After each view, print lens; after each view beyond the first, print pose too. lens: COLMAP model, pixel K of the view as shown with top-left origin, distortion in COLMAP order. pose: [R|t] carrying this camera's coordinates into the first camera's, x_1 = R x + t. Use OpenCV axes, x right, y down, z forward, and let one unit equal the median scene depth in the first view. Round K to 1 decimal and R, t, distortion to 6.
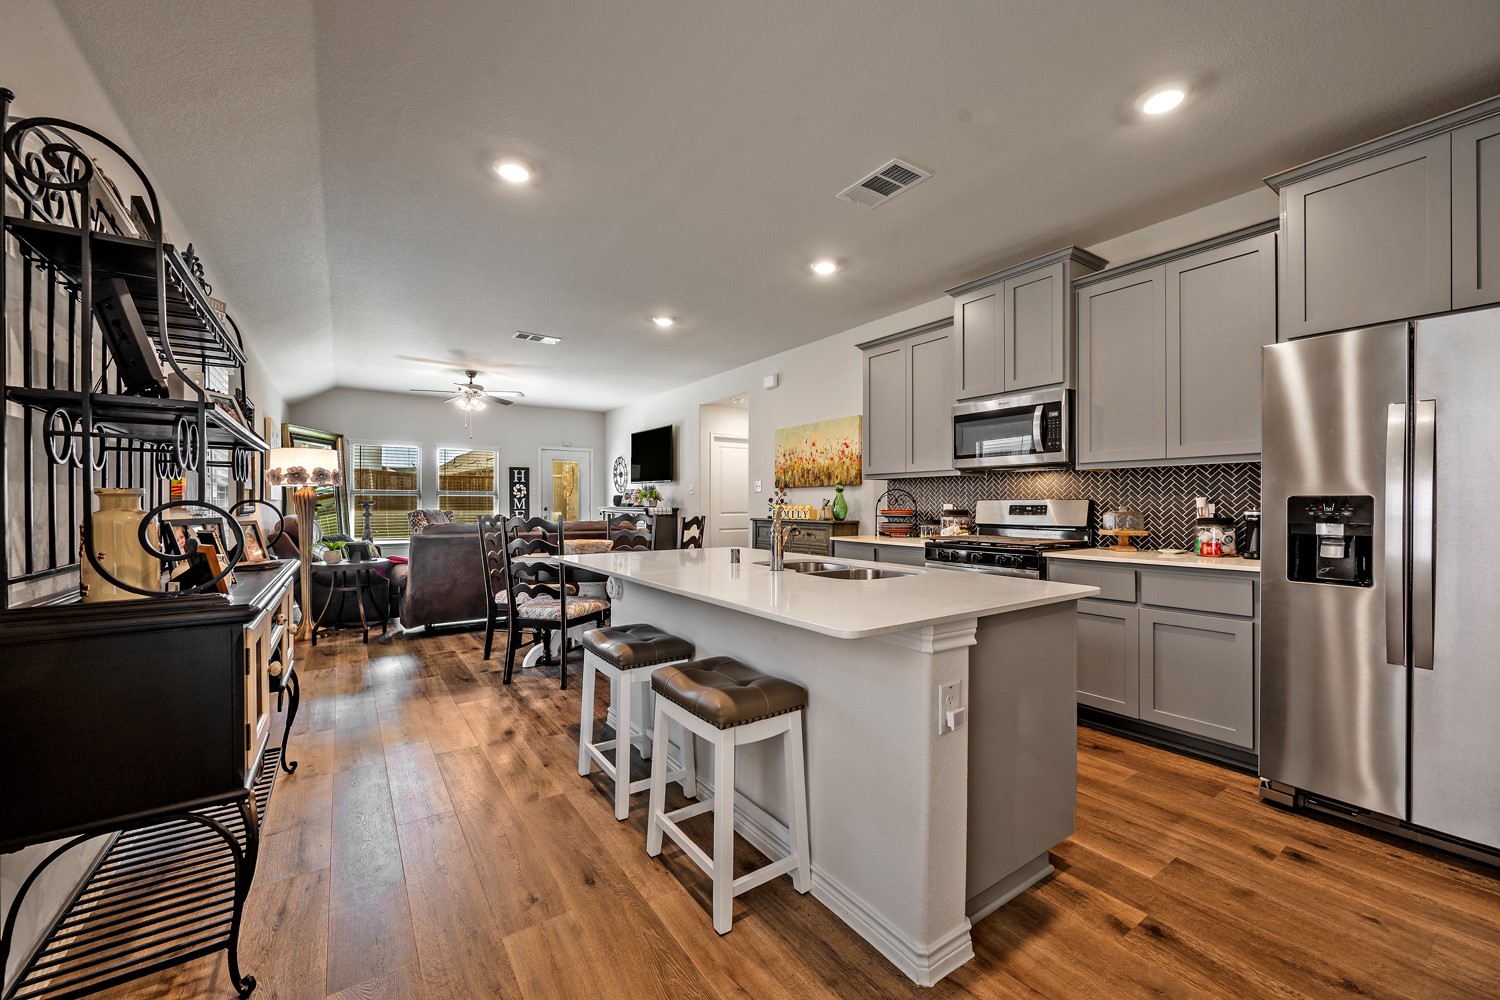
lens RADIAL K [[586.1, 0, 750.0], [0, 586.1, 500.0], [0, 0, 1]] dist [0.000877, 0.000016]
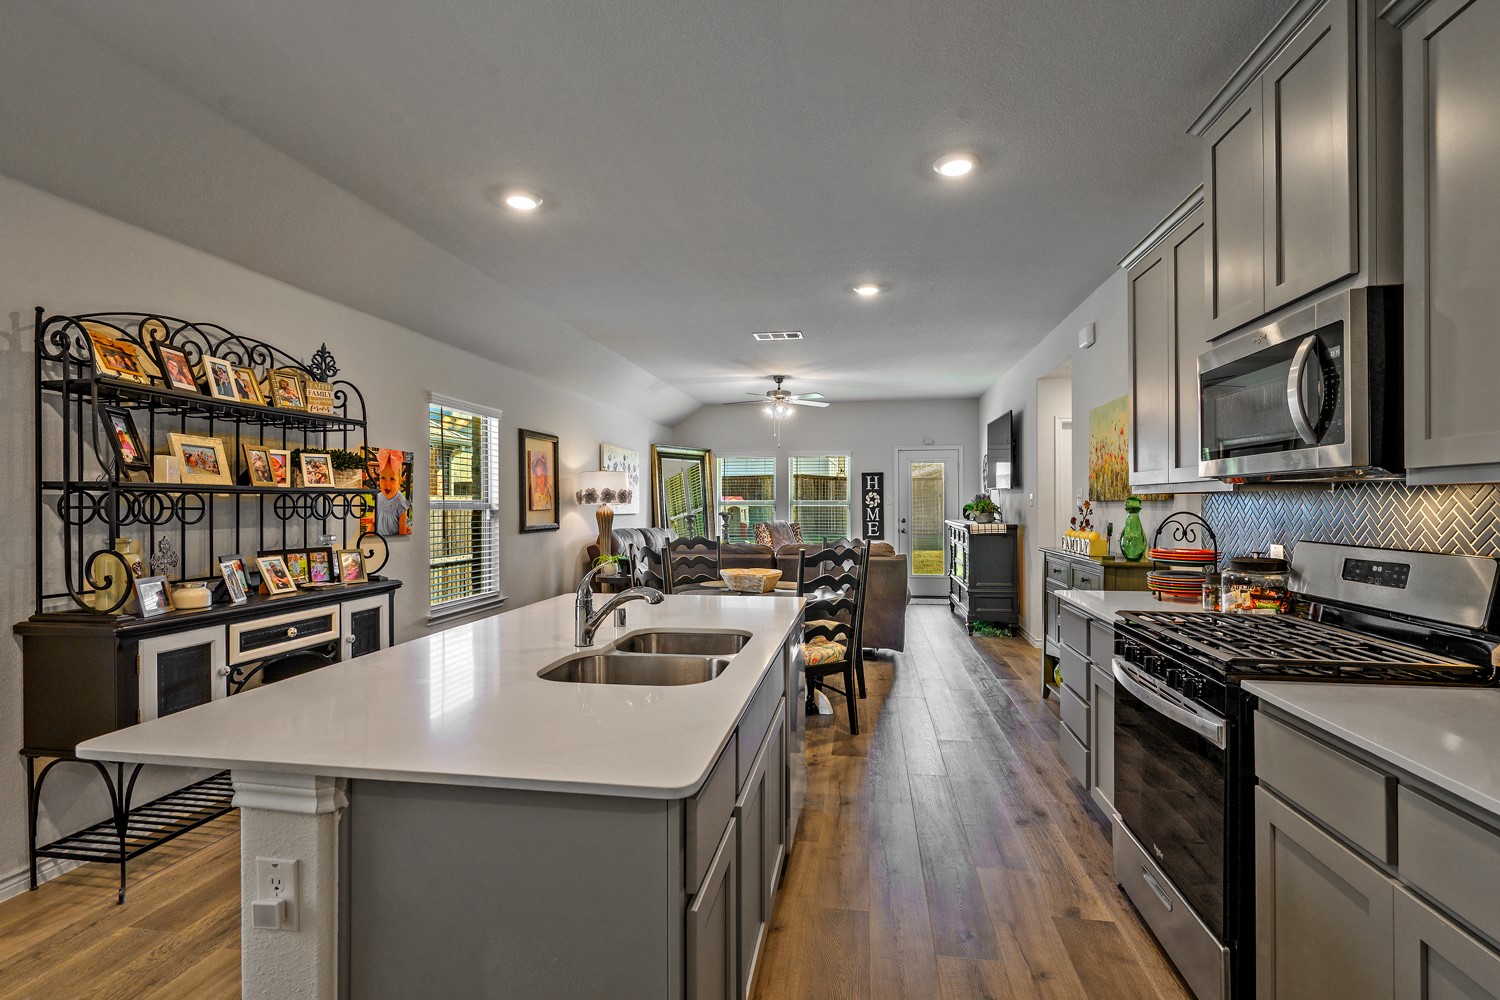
lens RADIAL K [[693.8, 0, 760.2], [0, 693.8, 503.7], [0, 0, 1]] dist [-0.011127, -0.000160]
pose [[0.727905, -0.003243, -0.685671, 0.344583], [0.008785, 0.999951, 0.004596, -0.027890], [0.685622, -0.009369, 0.727897, 0.225022]]
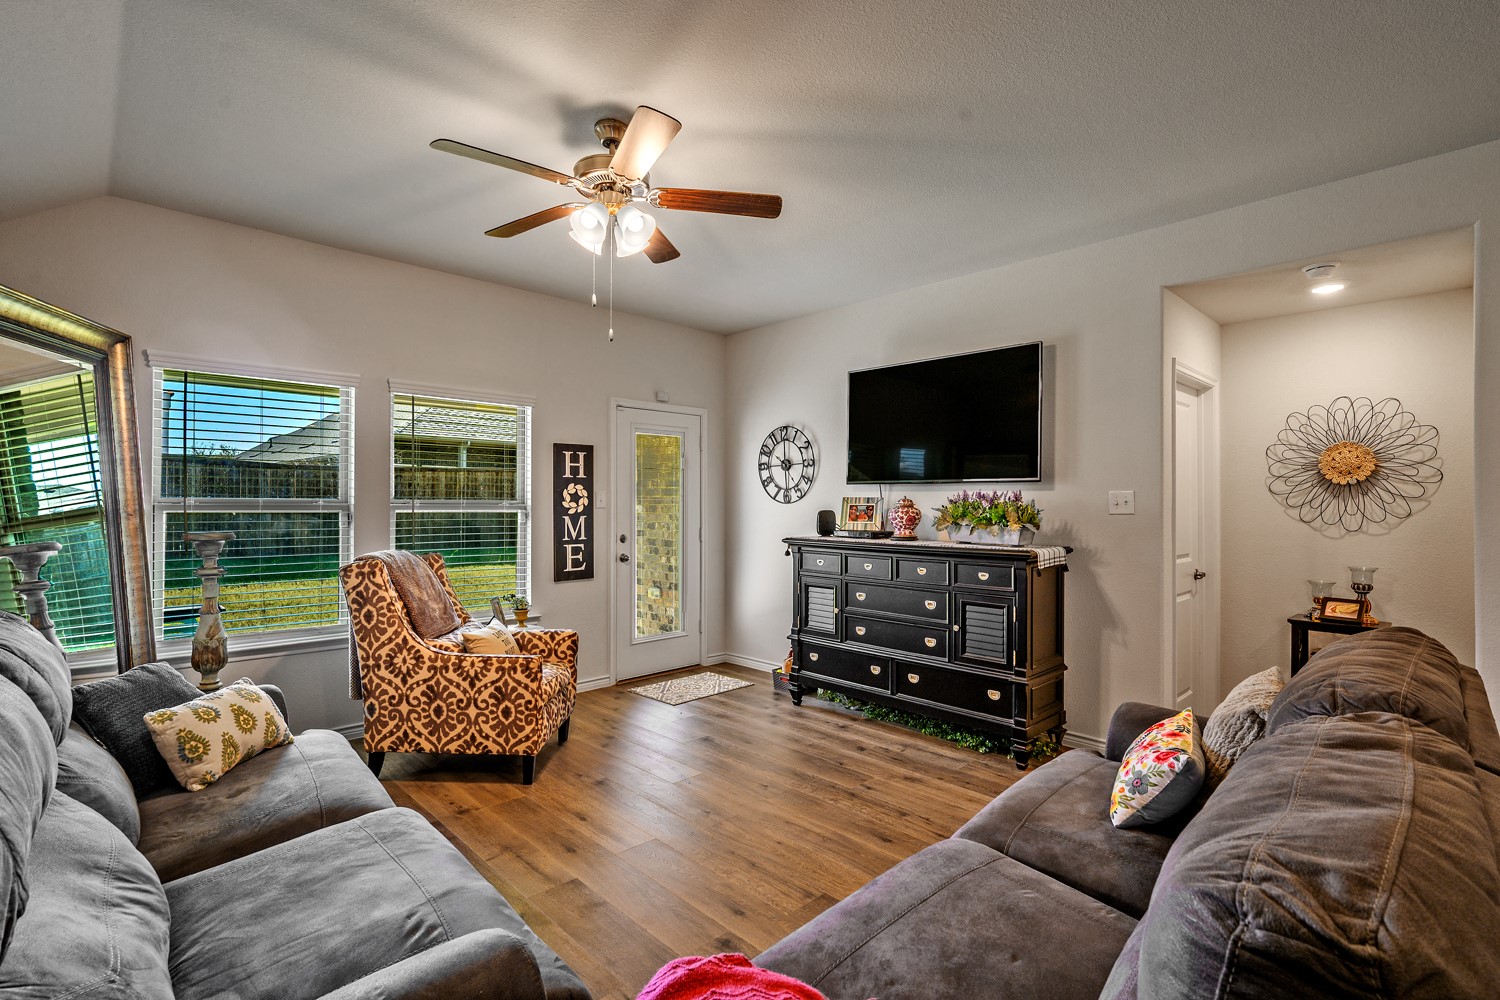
lens RADIAL K [[693.8, 0, 760.2], [0, 693.8, 503.7], [0, 0, 1]] dist [-0.011127, -0.000160]
pose [[0.983851, -0.001176, 0.178983, -0.613381], [0.001403, 0.999998, -0.001146, -0.019559], [-0.178982, 0.001379, 0.983851, 0.819406]]
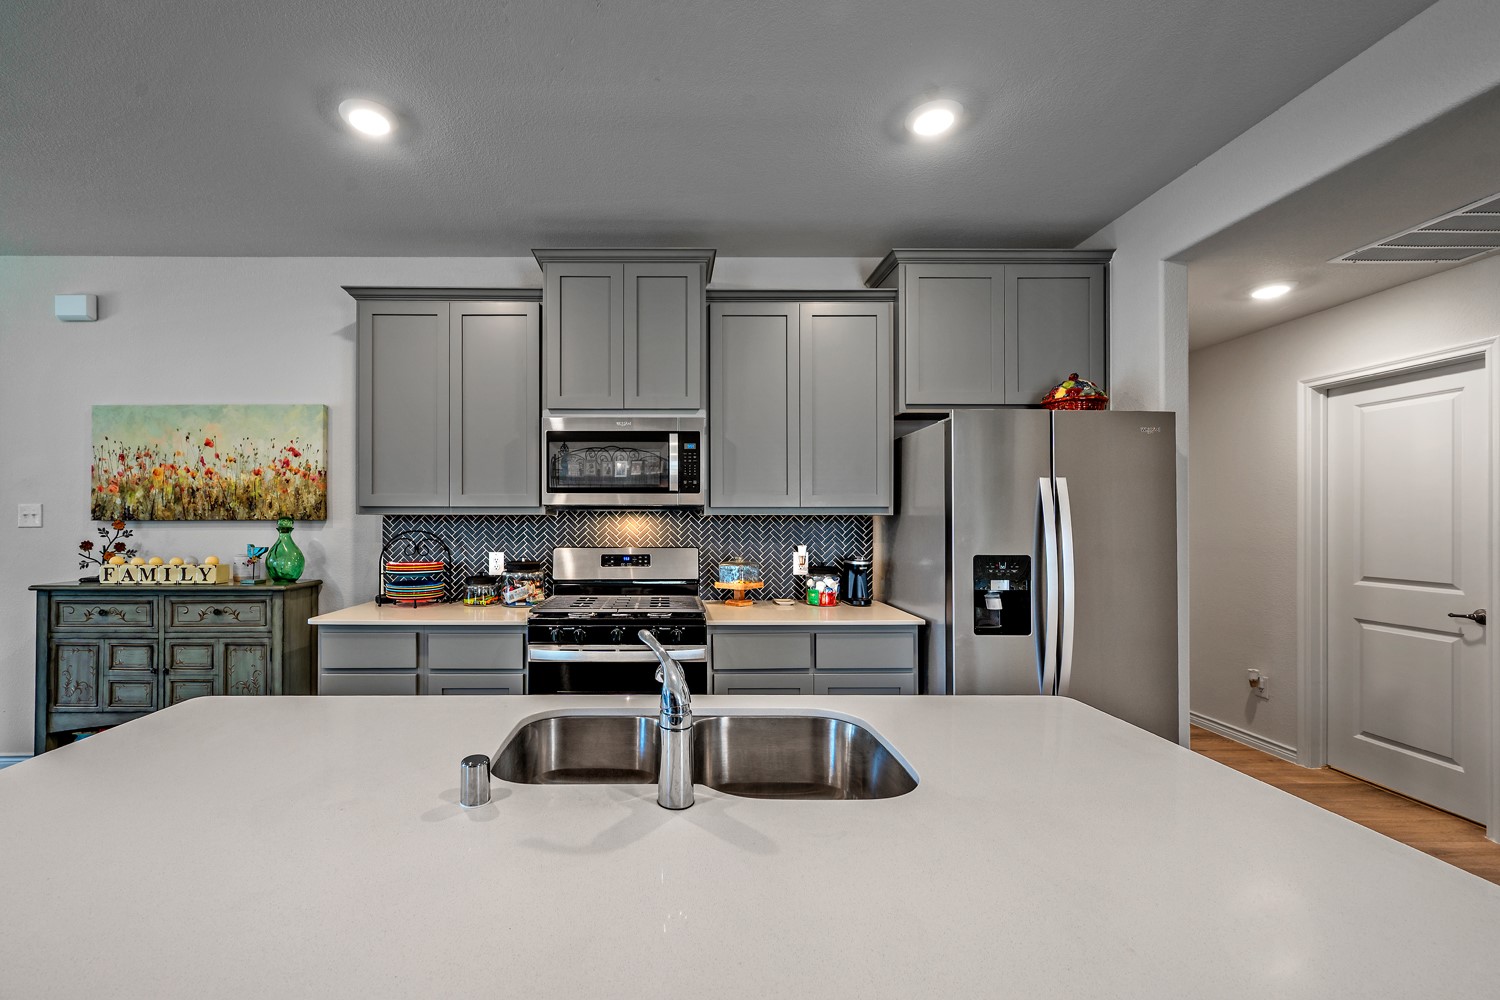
lens RADIAL K [[613.9, 0, 673.1], [0, 613.9, 515.5], [0, 0, 1]] dist [-0.000695, -0.000110]
pose [[0.568016, 0.004961, 0.823003, -0.122379], [-0.004923, 0.999984, -0.002630, -0.029427], [-0.823003, -0.002558, 0.568031, 0.329705]]
